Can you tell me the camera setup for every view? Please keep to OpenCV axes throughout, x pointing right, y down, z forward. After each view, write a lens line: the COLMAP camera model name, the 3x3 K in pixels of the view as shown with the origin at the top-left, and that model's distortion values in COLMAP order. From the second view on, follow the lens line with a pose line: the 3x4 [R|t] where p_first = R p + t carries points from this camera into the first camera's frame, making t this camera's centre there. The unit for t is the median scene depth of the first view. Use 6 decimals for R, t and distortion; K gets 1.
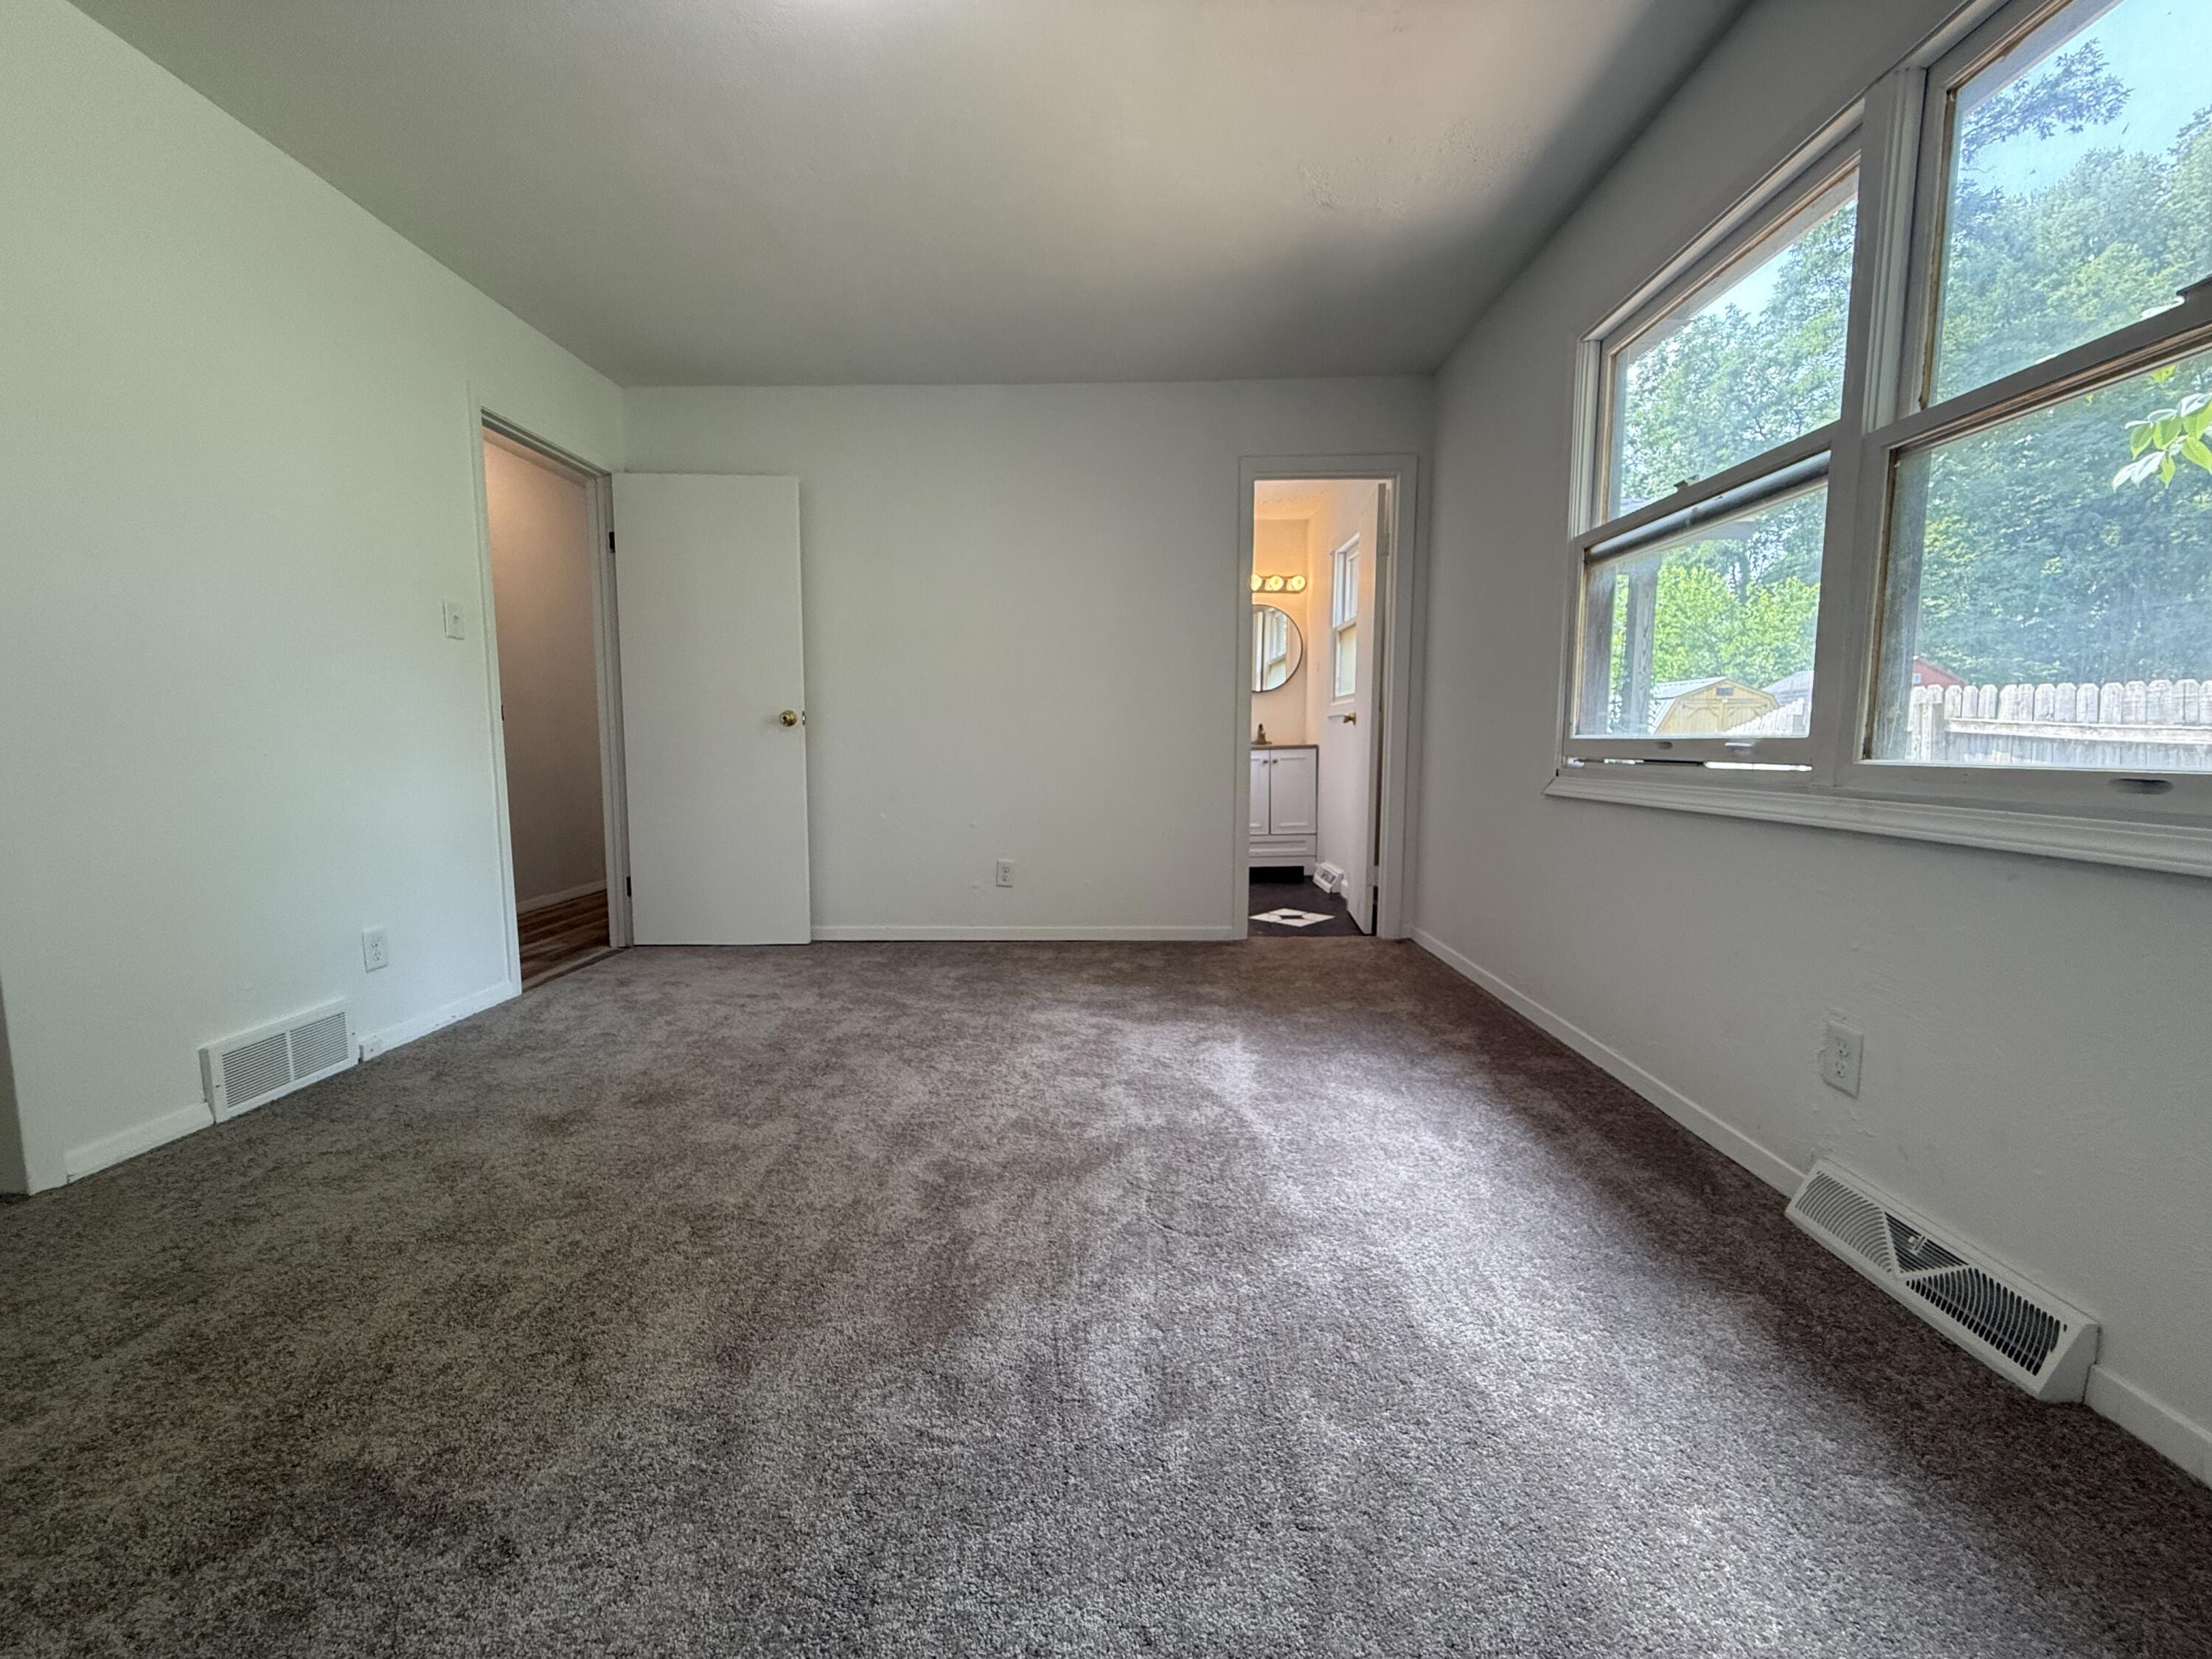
lens RADIAL K [[881.2, 0, 1101.7], [0, 881.2, 828.6], [0, 0, 1]] dist [-0.001627, 0.000828]
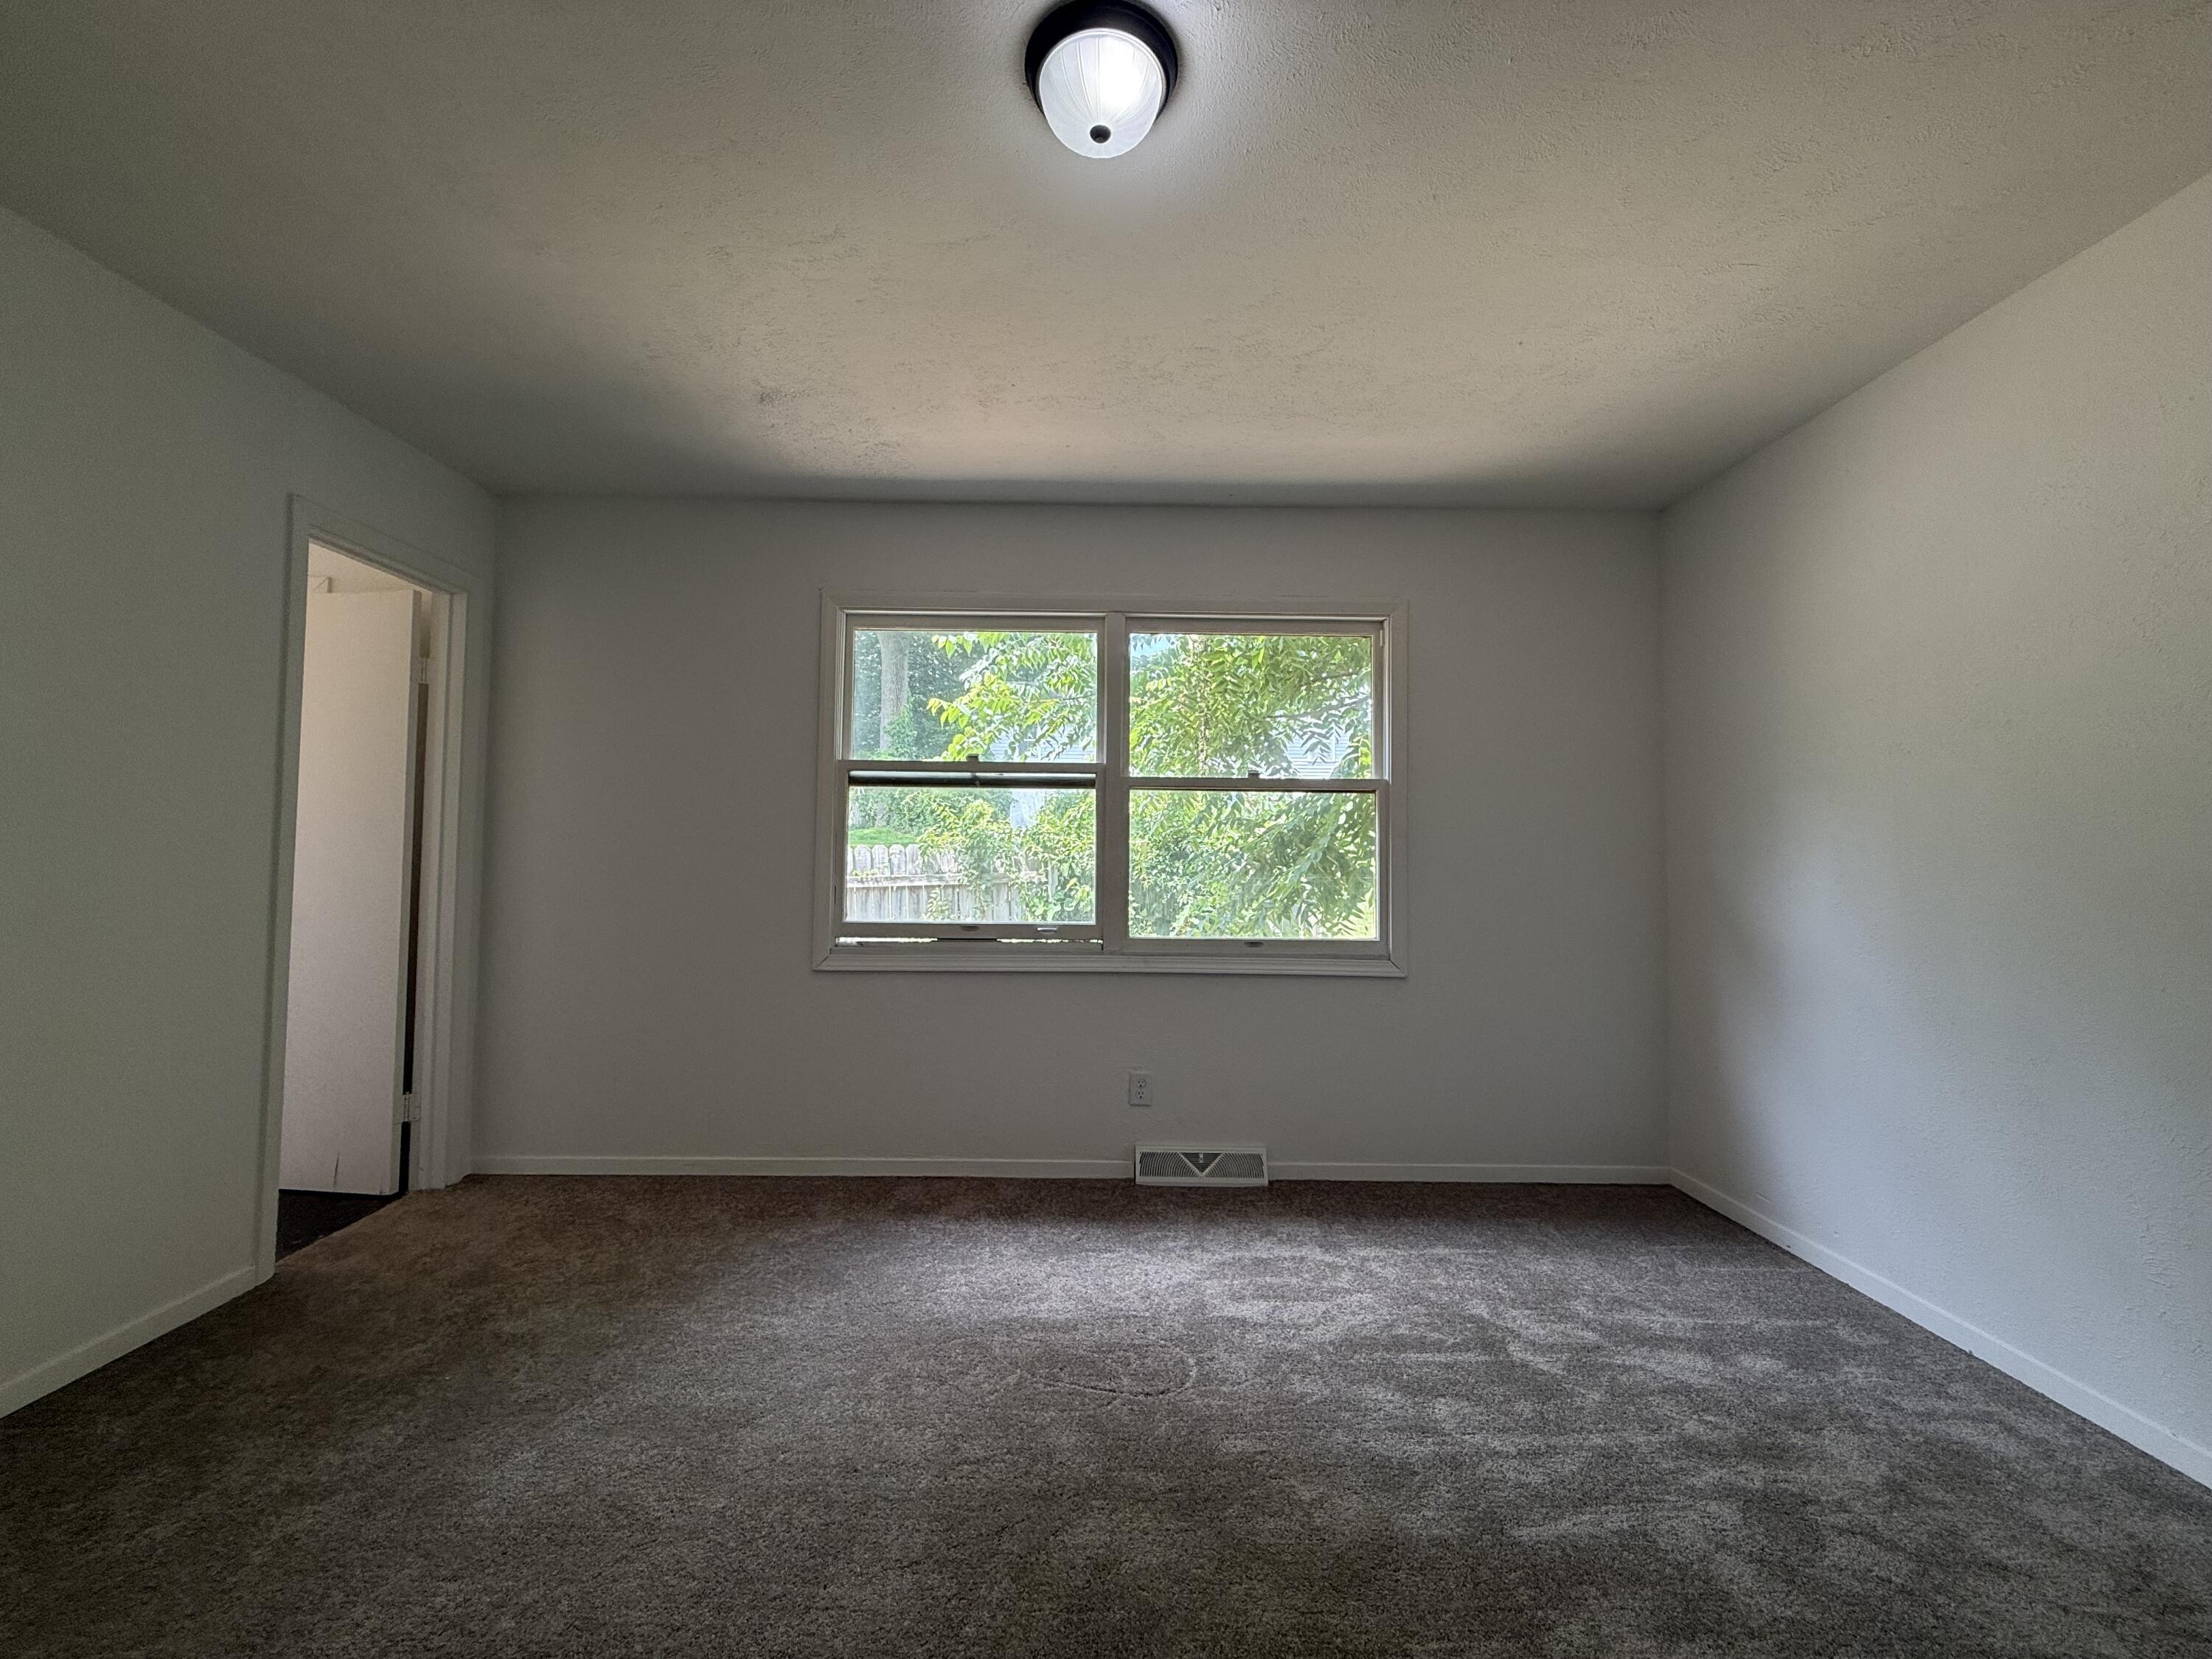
lens RADIAL K [[881.2, 0, 1101.7], [0, 881.2, 828.6], [0, 0, 1]] dist [-0.001627, 0.000828]
pose [[-0.013234, 0.034401, 0.999320, -0.867544], [0.089931, 0.995399, -0.033075, -0.198019], [-0.995860, 0.089432, -0.016267, 0.812795]]
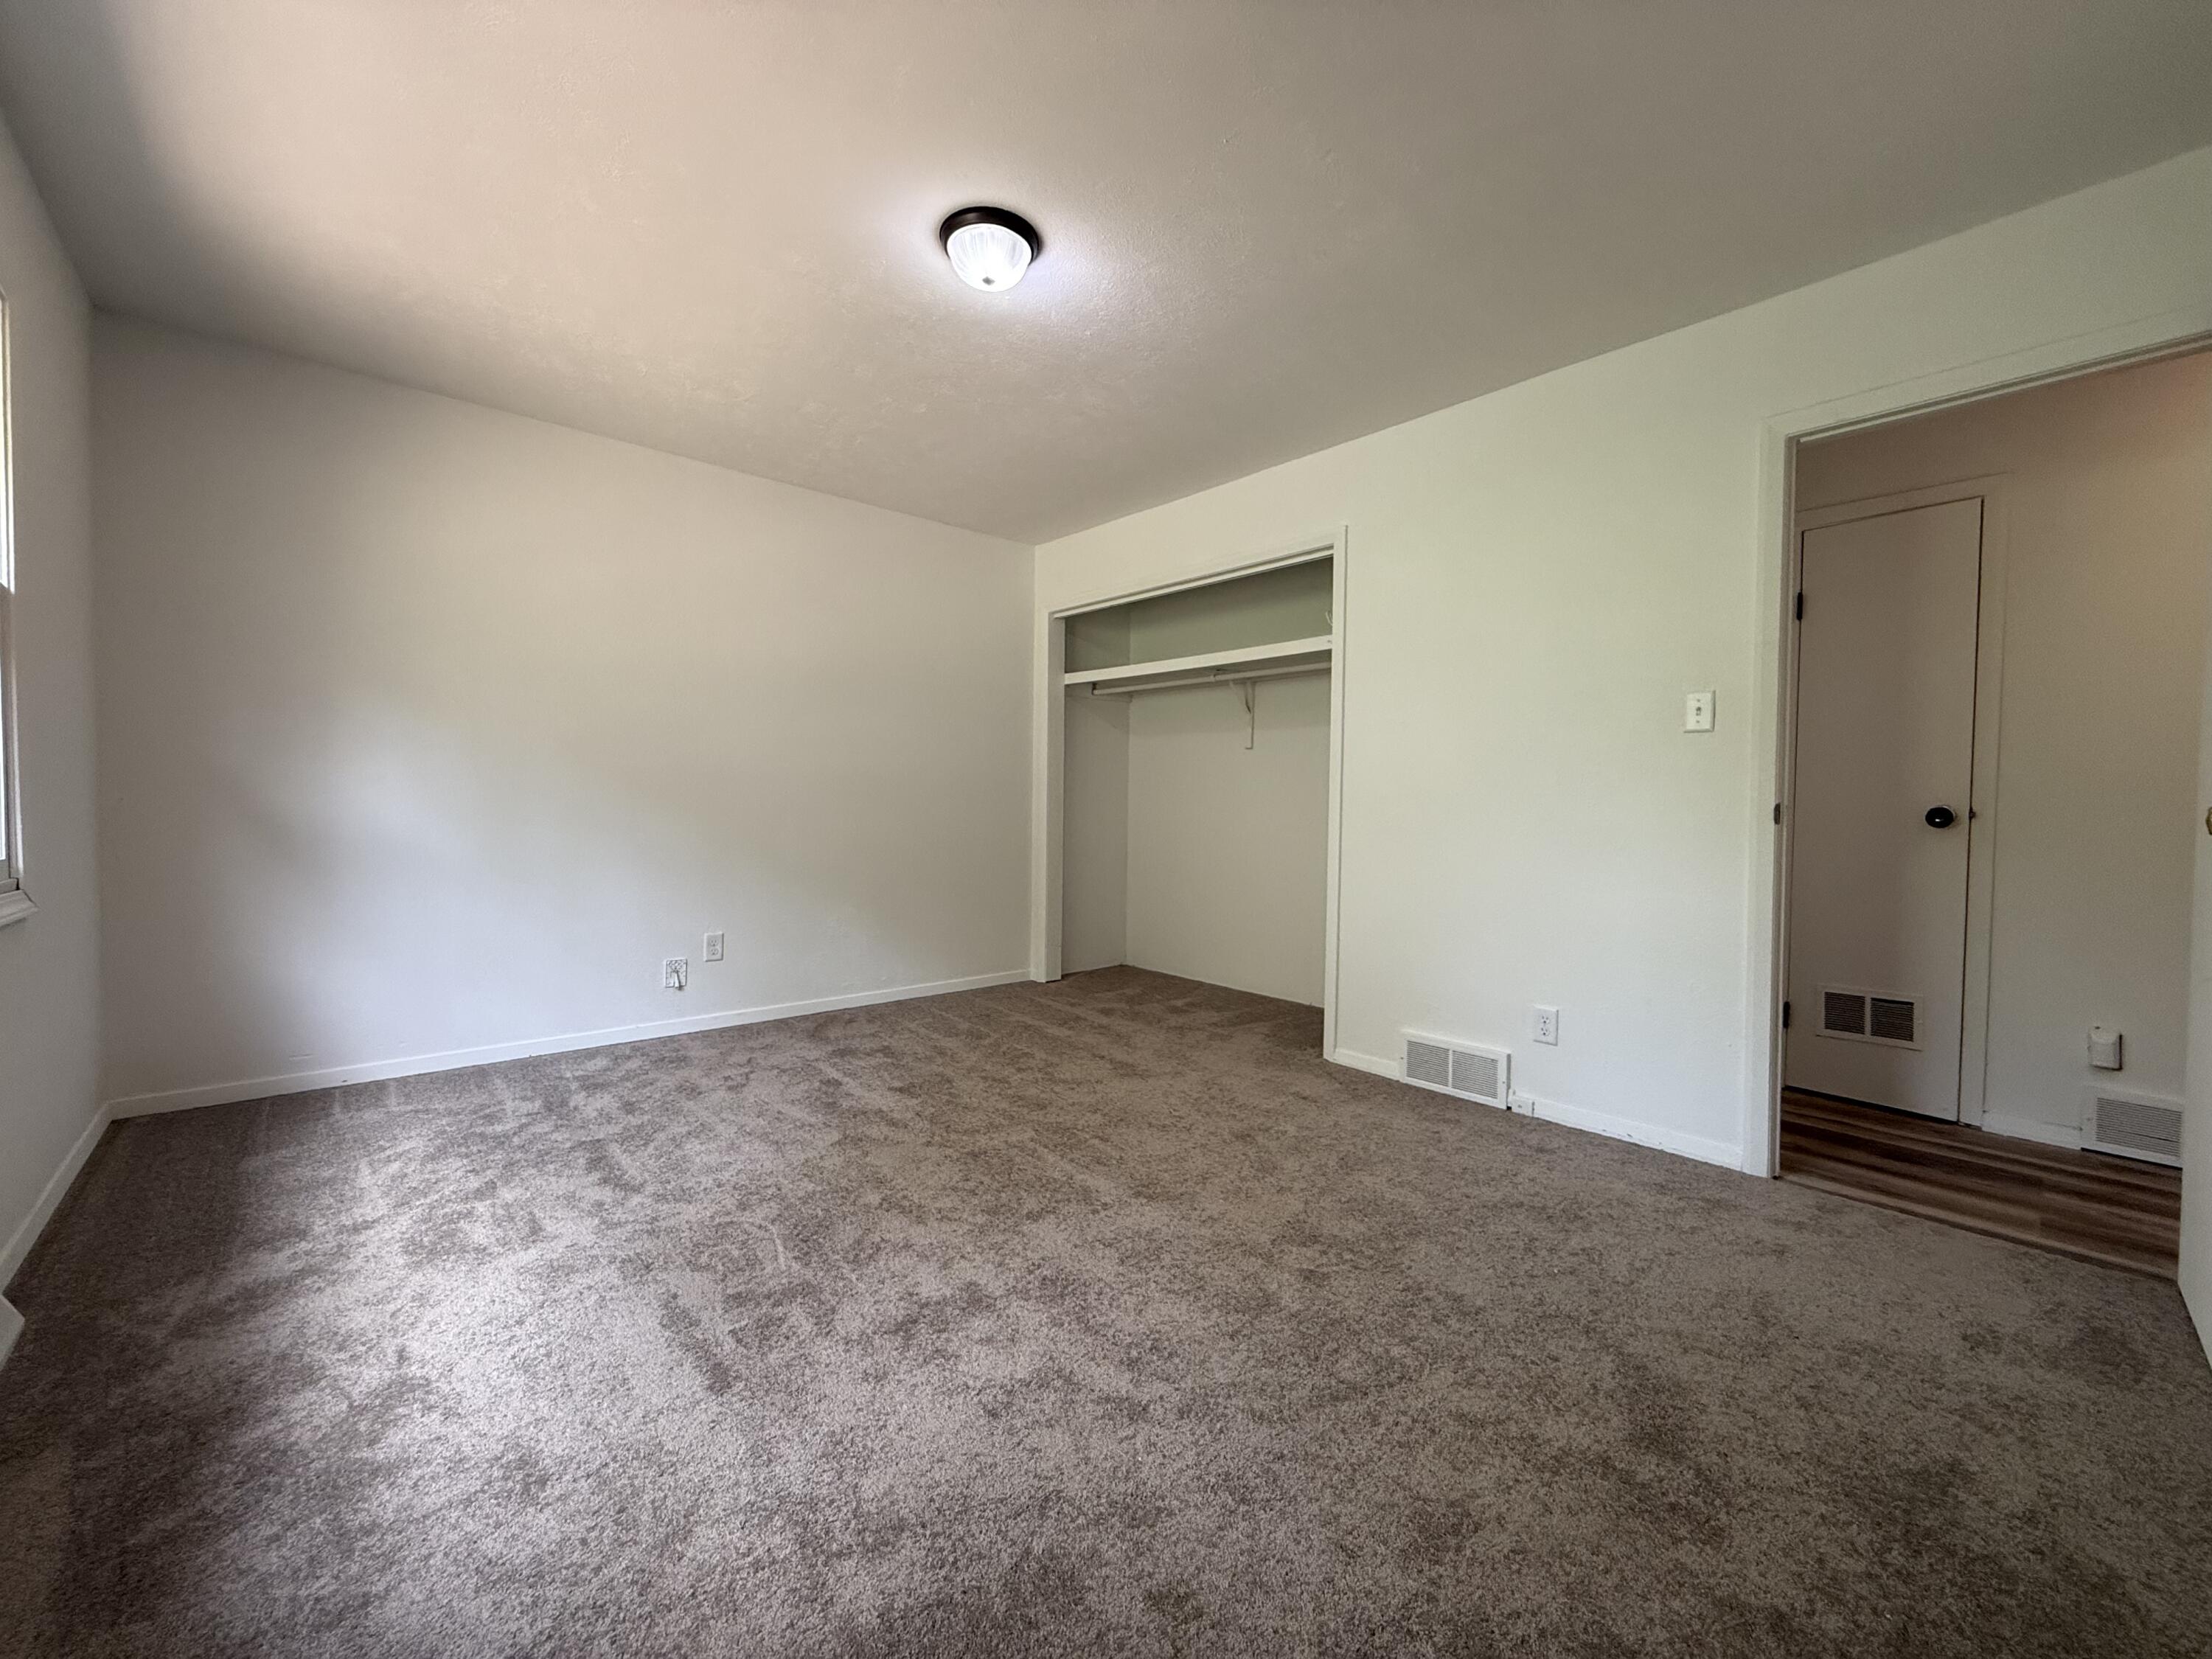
lens RADIAL K [[881.2, 0, 1101.7], [0, 881.2, 828.6], [0, 0, 1]] dist [-0.001627, 0.000828]
pose [[-0.740894, 0.007015, -0.671586, 0.413149], [-0.078180, 0.992247, 0.096612, -0.211141], [0.667057, 0.124084, -0.734601, 1.699337]]
